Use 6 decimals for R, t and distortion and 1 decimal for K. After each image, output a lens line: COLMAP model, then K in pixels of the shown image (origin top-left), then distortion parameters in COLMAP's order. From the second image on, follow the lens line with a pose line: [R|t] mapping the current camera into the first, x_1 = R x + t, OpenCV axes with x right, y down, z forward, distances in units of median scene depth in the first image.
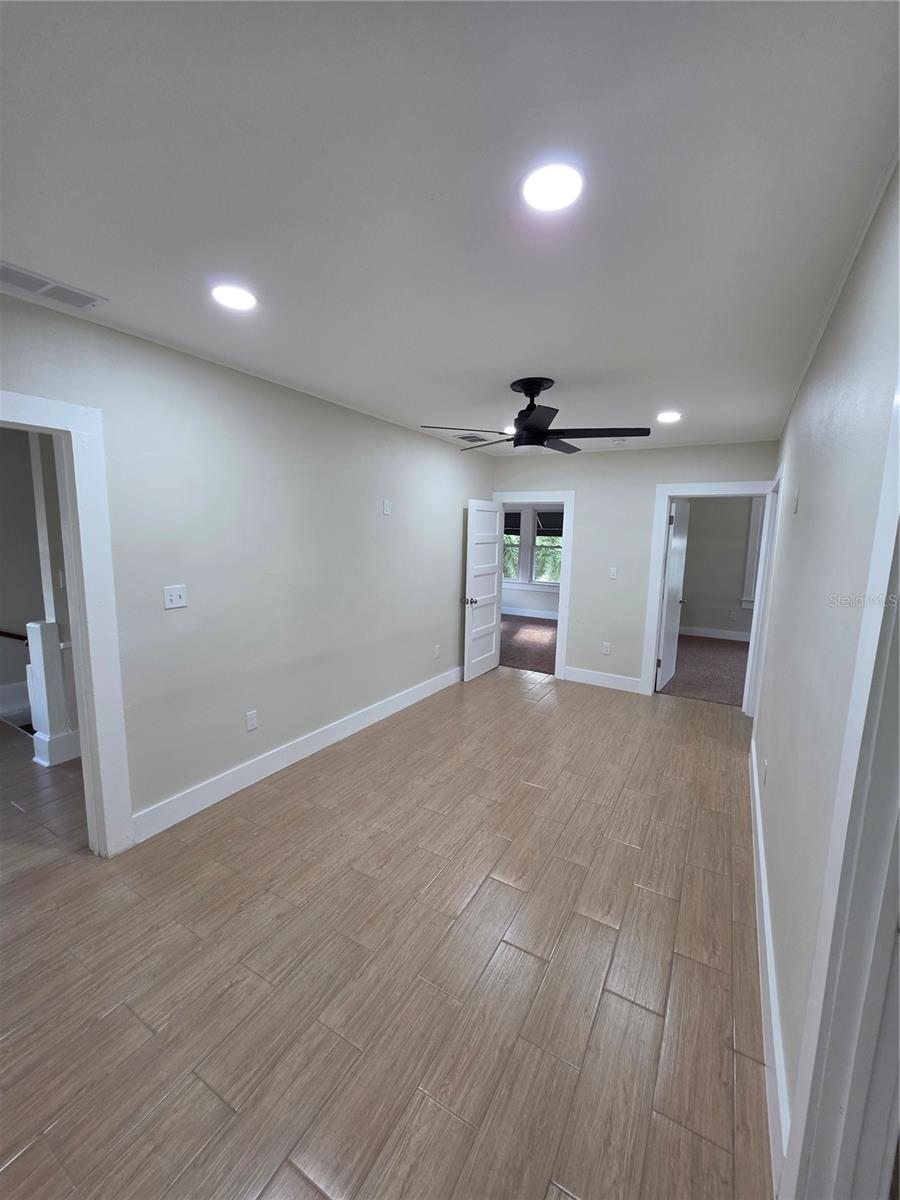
lens RADIAL K [[483.5, 0, 449.3], [0, 483.5, 596.9], [0, 0, 1]] dist [0.016583, 0.000206]
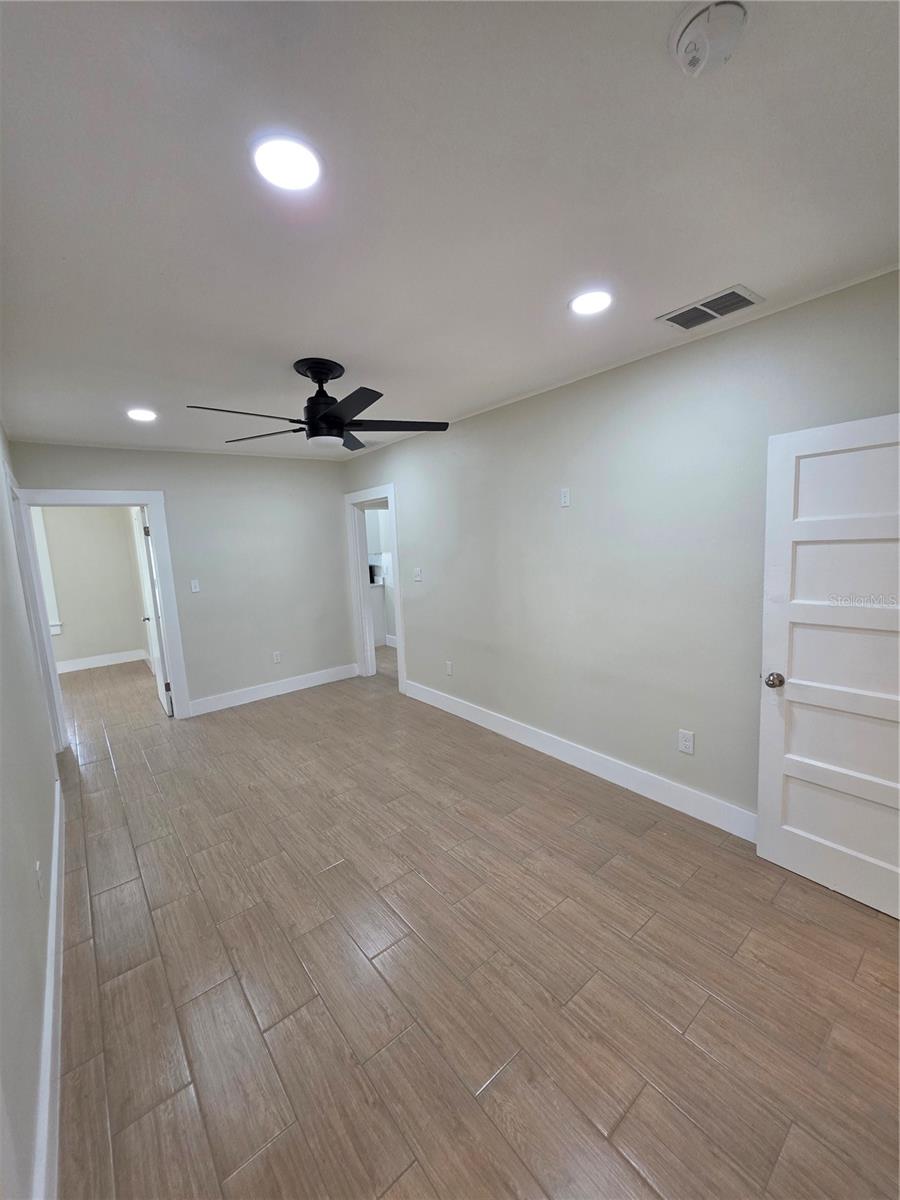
lens RADIAL K [[483.5, 0, 455.3], [0, 483.5, 595.6], [0, 0, 1]] dist [0.016583, 0.000206]
pose [[-0.354806, 0.109898, -0.928458, 0.881771], [-0.086366, 0.984969, 0.149591, -0.170265], [0.930942, 0.133263, -0.339982, 1.467608]]
